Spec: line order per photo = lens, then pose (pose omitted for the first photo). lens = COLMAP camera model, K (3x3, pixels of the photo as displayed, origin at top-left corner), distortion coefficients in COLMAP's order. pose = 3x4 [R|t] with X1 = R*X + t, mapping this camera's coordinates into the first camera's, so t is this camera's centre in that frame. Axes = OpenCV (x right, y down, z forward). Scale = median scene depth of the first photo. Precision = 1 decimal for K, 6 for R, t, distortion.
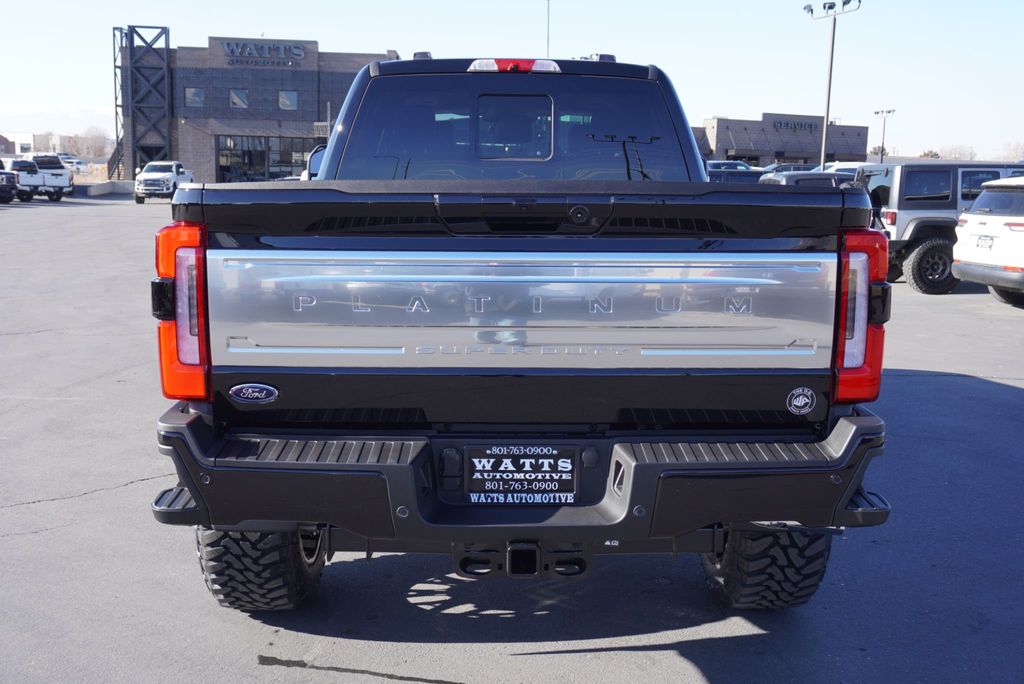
lens RADIAL K [[1035.6, 0, 501.2], [0, 1035.6, 347.9], [0, 0, 1]] dist [0.024517, 0.000000]
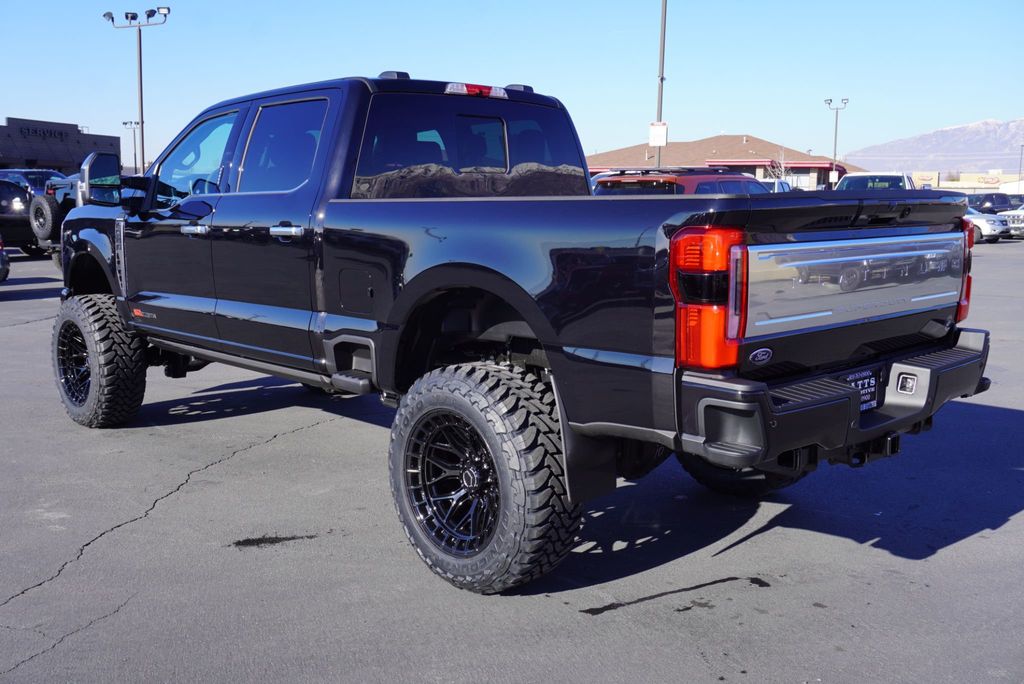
lens RADIAL K [[1035.6, 0, 549.2], [0, 1035.6, 333.9], [0, 0, 1]] dist [0.024517, 0.000000]
pose [[0.718233, -0.099119, 0.688707, -0.890411], [0.114771, 0.993120, 0.023238, -0.029274], [-0.686272, 0.062353, 0.724668, 0.165874]]
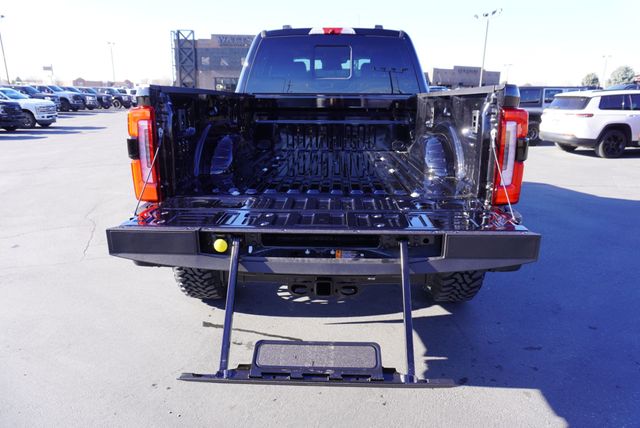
lens RADIAL K [[439.0, 0, 317.2], [0, 439.0, 213.8], [0, 0, 1]] dist [-0.030908, 0.036119]
pose [[0.998852, 0.005525, -0.047575, 0.031054], [-0.000729, 0.994964, 0.100234, -0.005797], [0.047889, -0.100084, 0.993826, 0.146076]]
